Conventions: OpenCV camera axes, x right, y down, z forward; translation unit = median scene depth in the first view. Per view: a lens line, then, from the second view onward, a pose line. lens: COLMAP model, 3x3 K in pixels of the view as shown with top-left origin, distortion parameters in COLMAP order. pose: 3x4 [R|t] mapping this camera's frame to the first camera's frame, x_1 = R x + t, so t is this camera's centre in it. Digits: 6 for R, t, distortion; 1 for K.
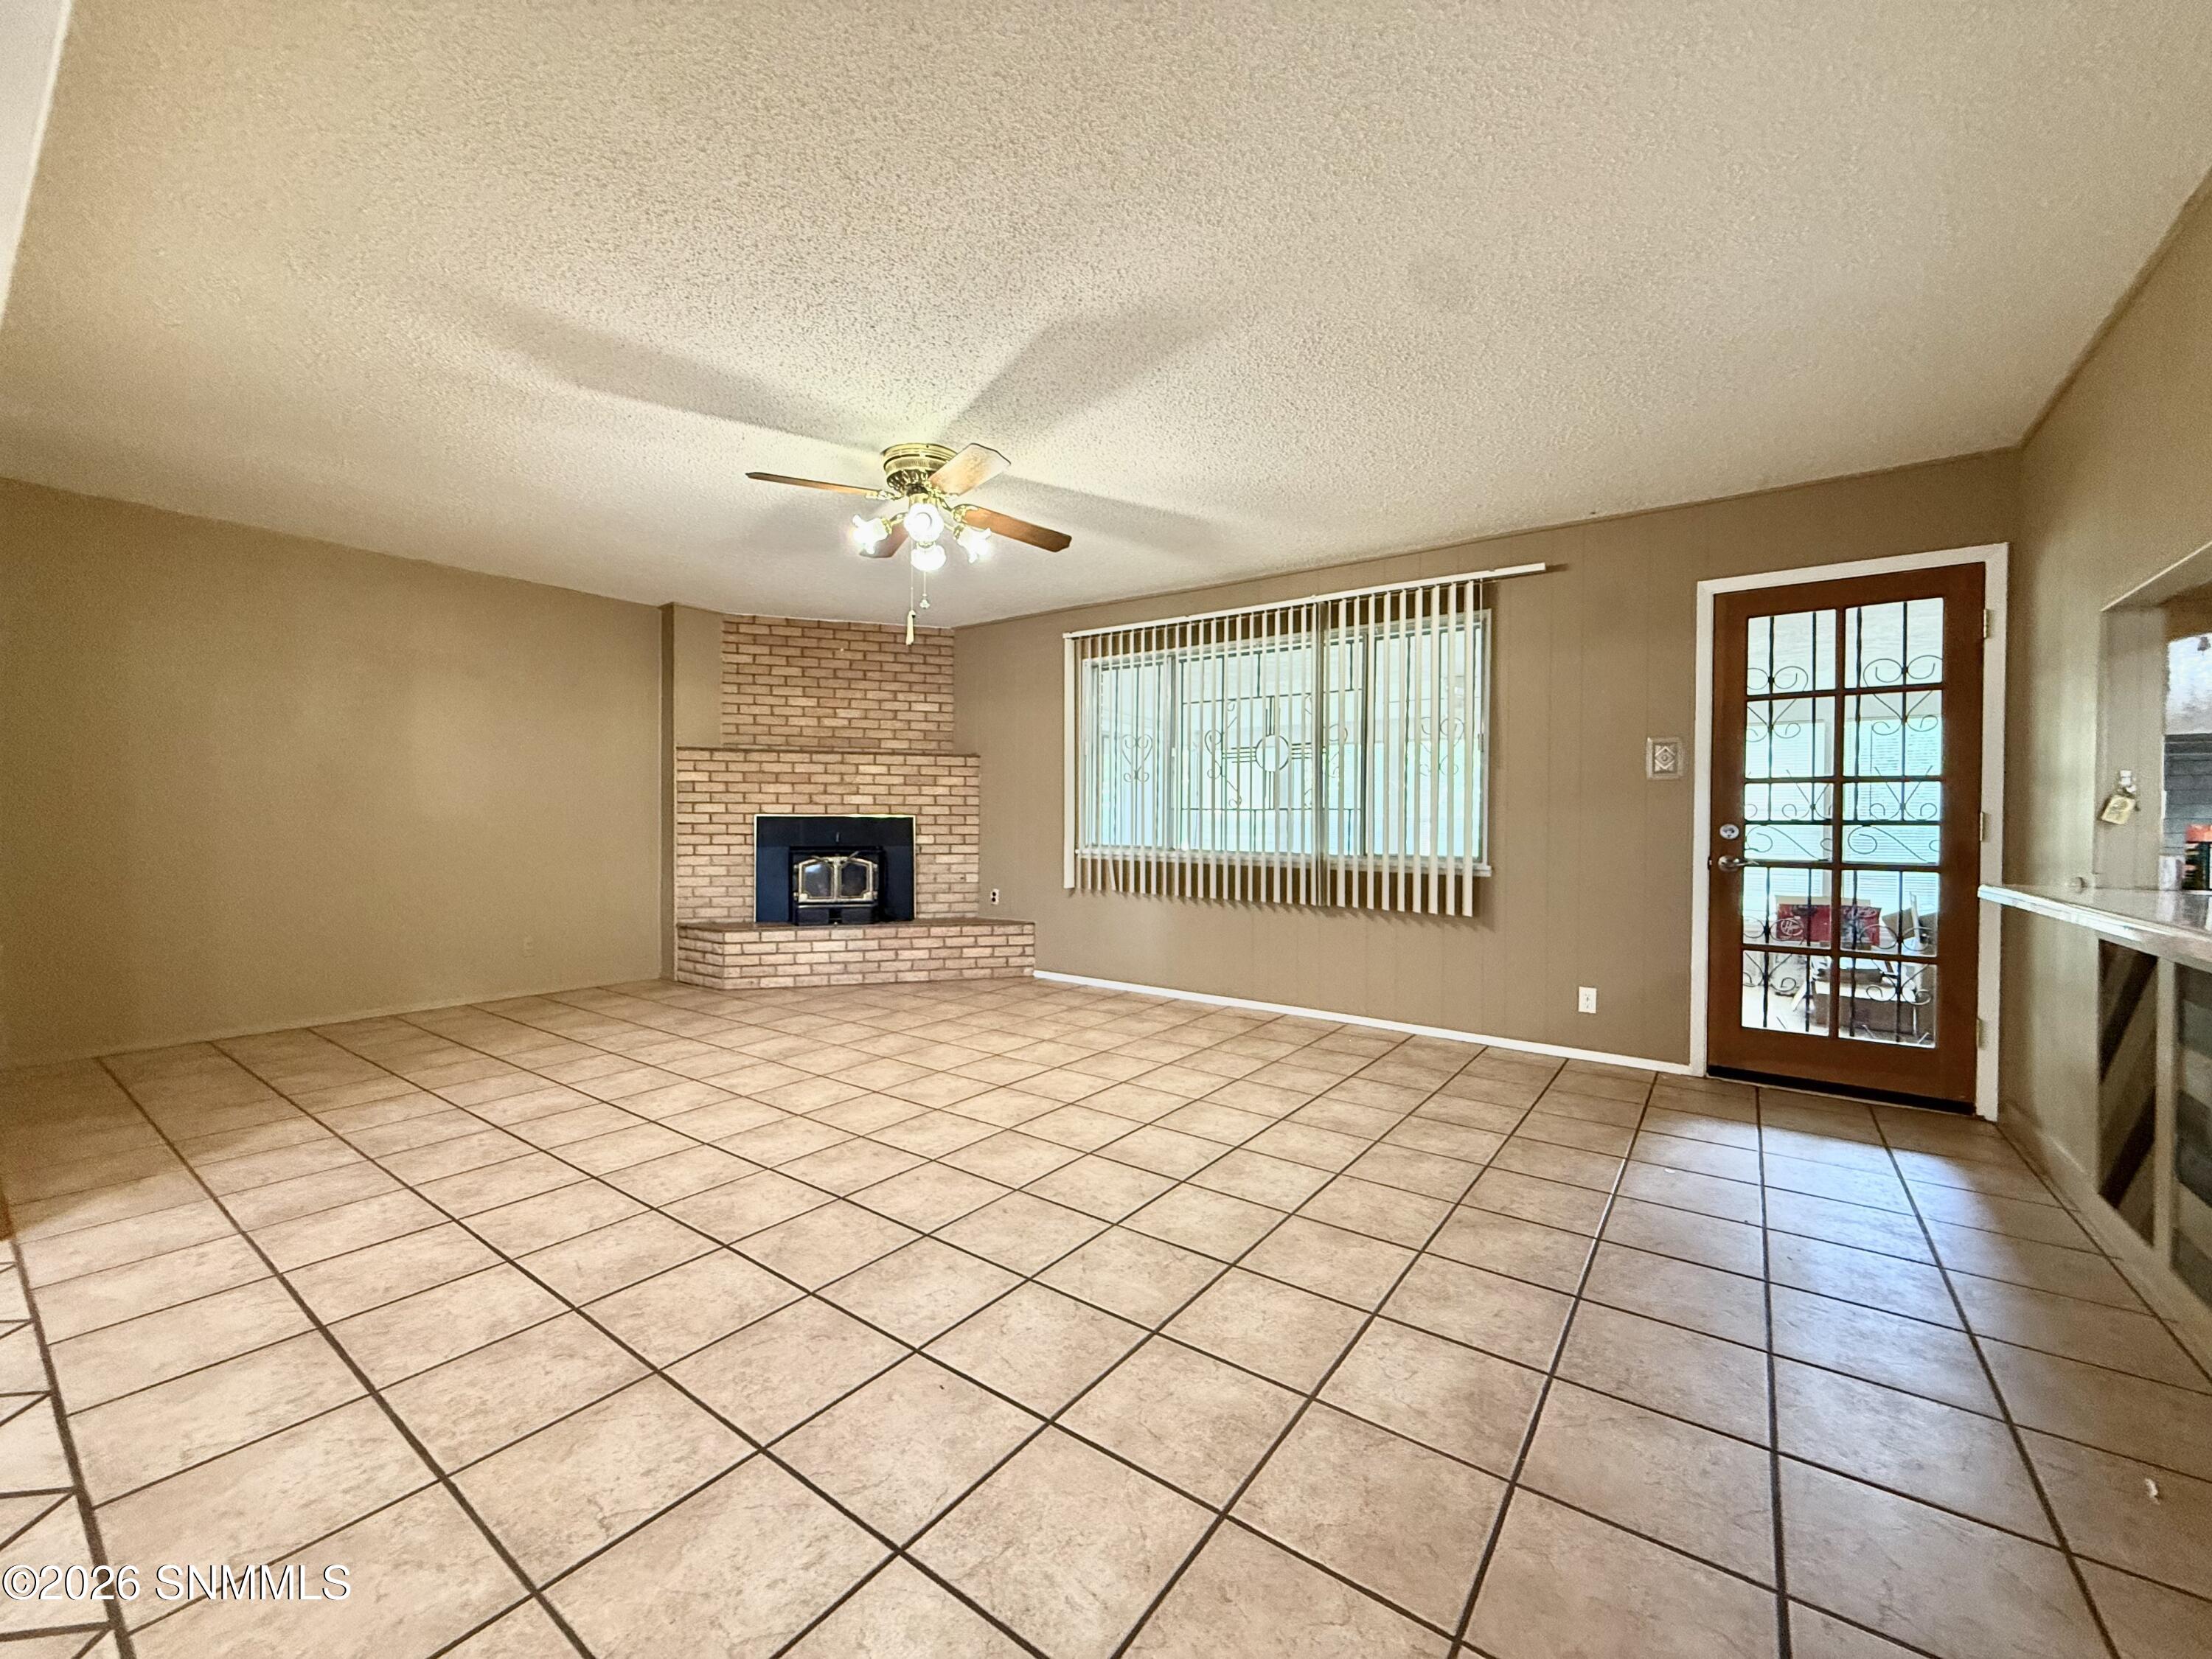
lens RADIAL K [[880.7, 0, 1098.5], [0, 880.7, 825.6], [0, 0, 1]] dist [0.000000, 0.000509]
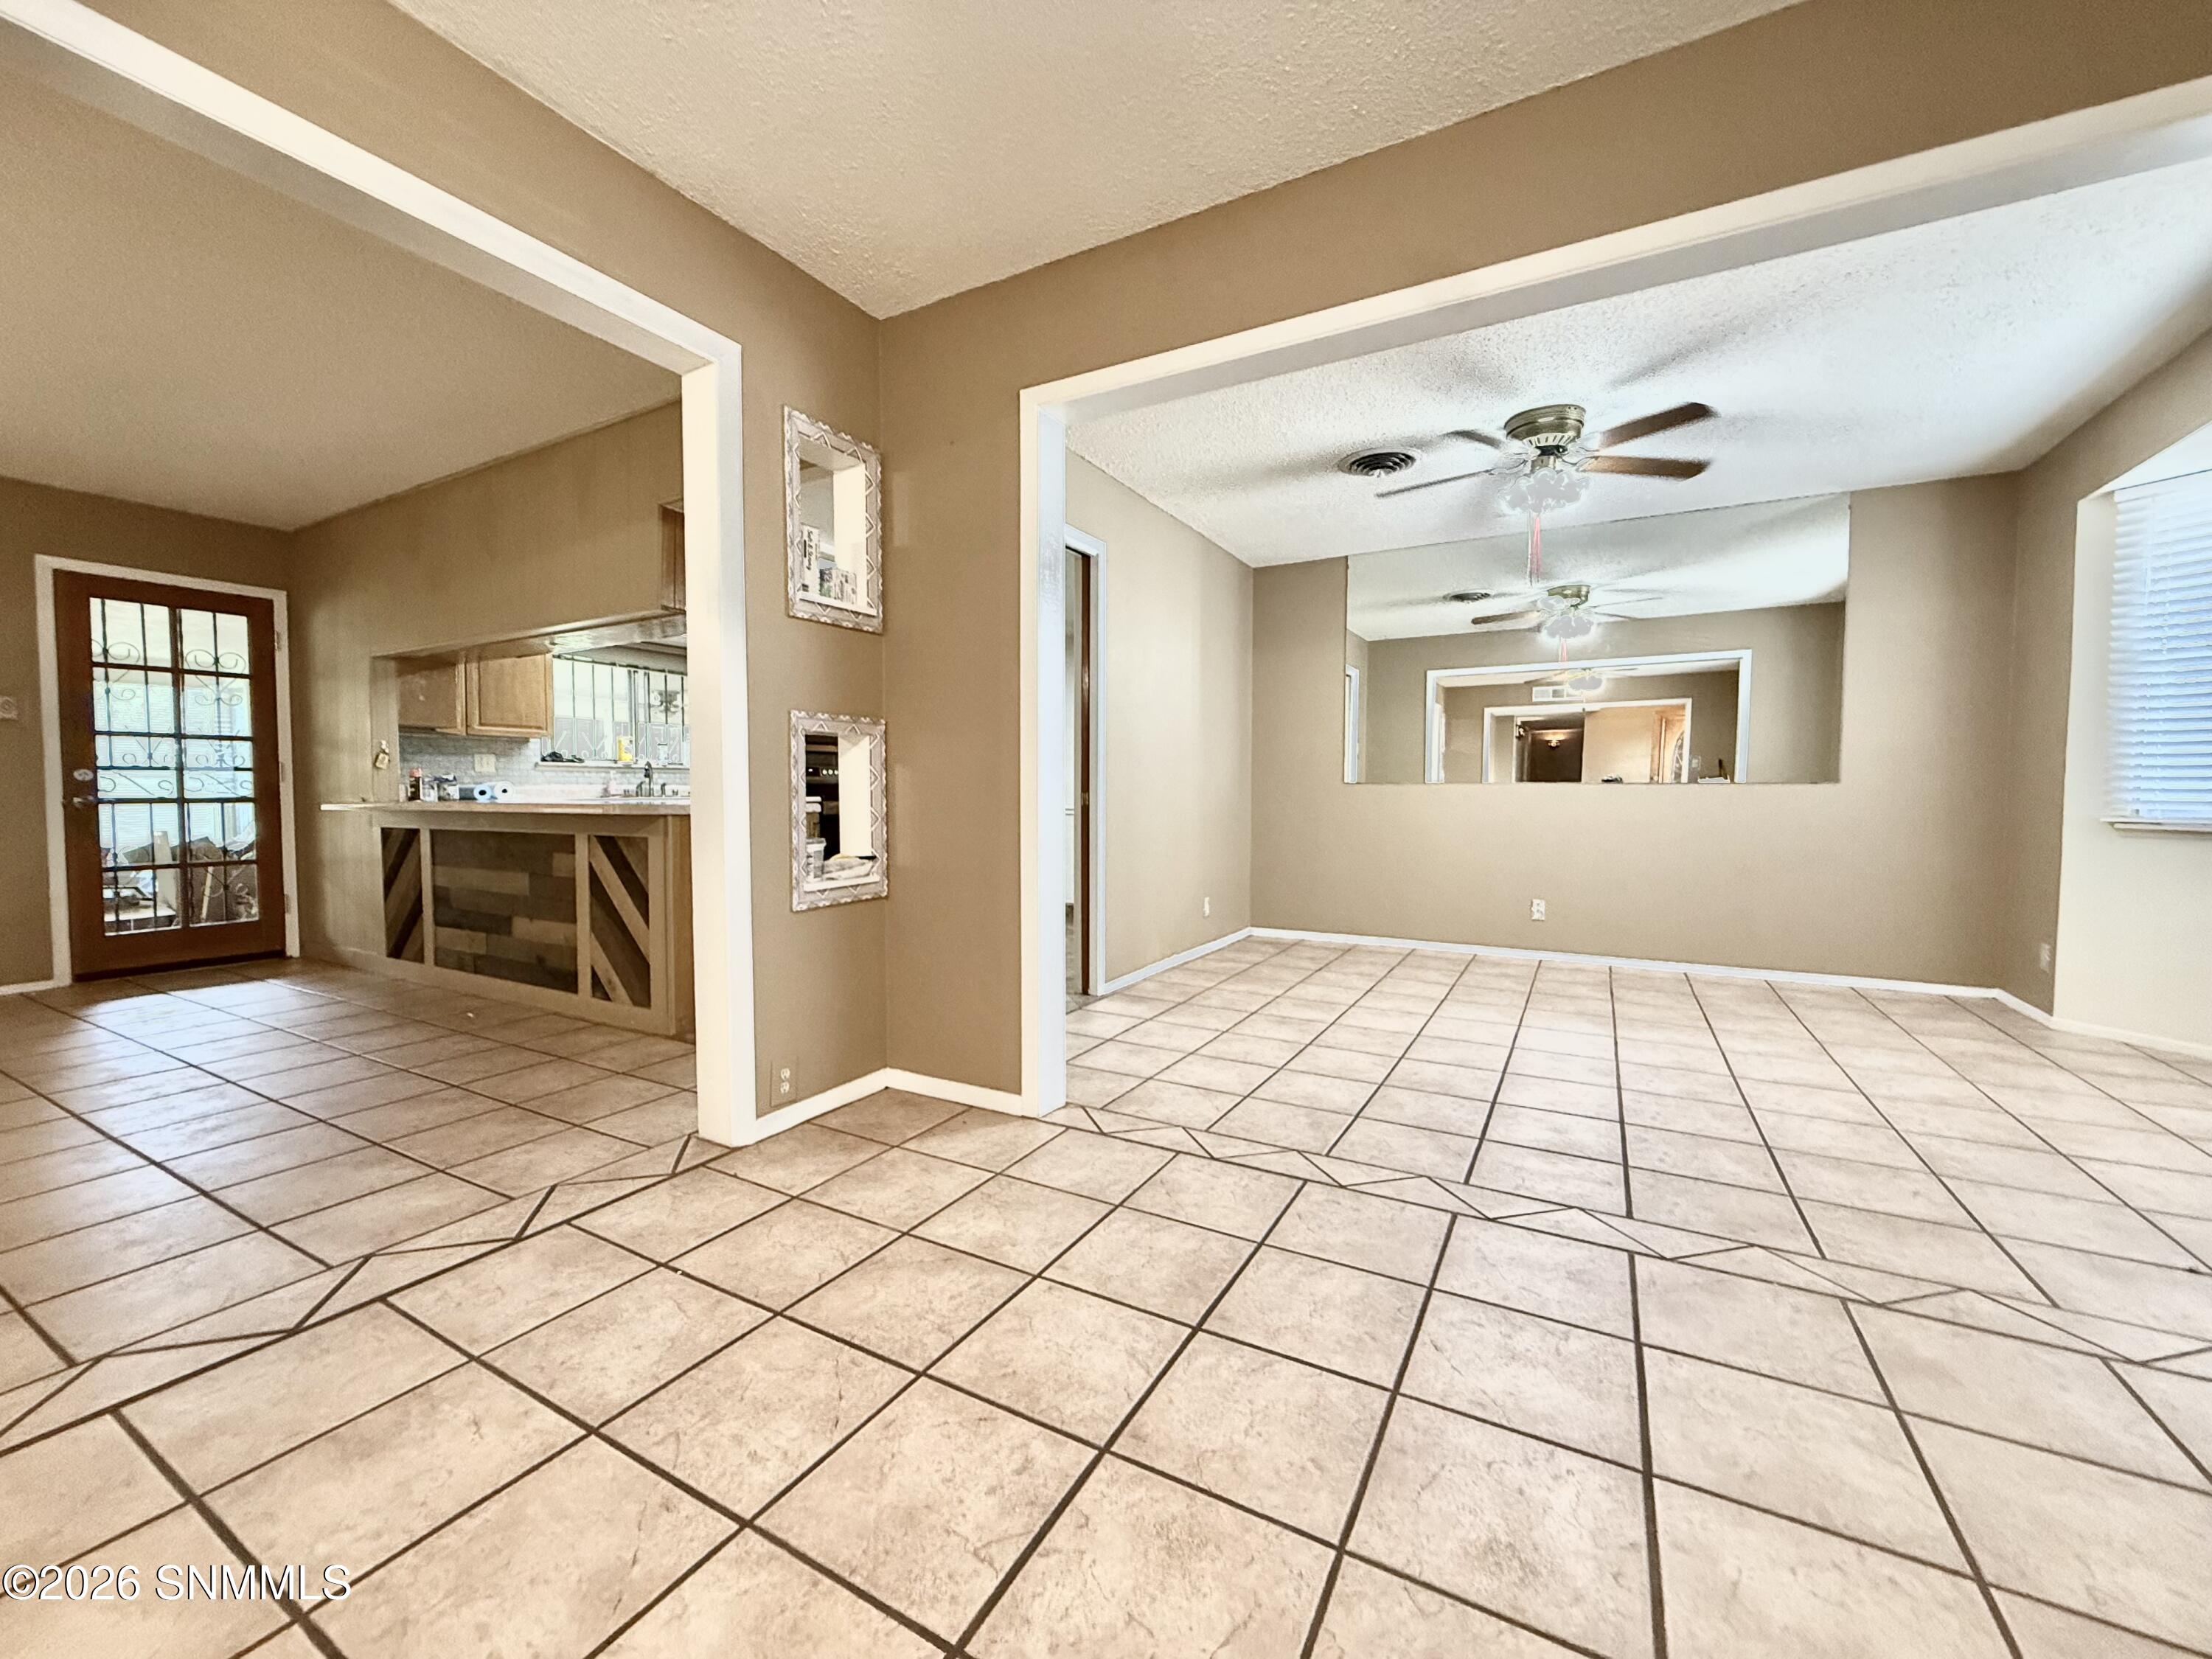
lens RADIAL K [[878.7, 0, 1098.4], [0, 878.7, 827.8], [0, 0, 1]] dist [-0.000110, 0.000162]
pose [[-0.118451, -0.051537, 0.991621, -0.407251], [0.006355, 0.998592, 0.052659, 0.015544], [-0.992940, 0.012539, -0.117957, -0.142766]]
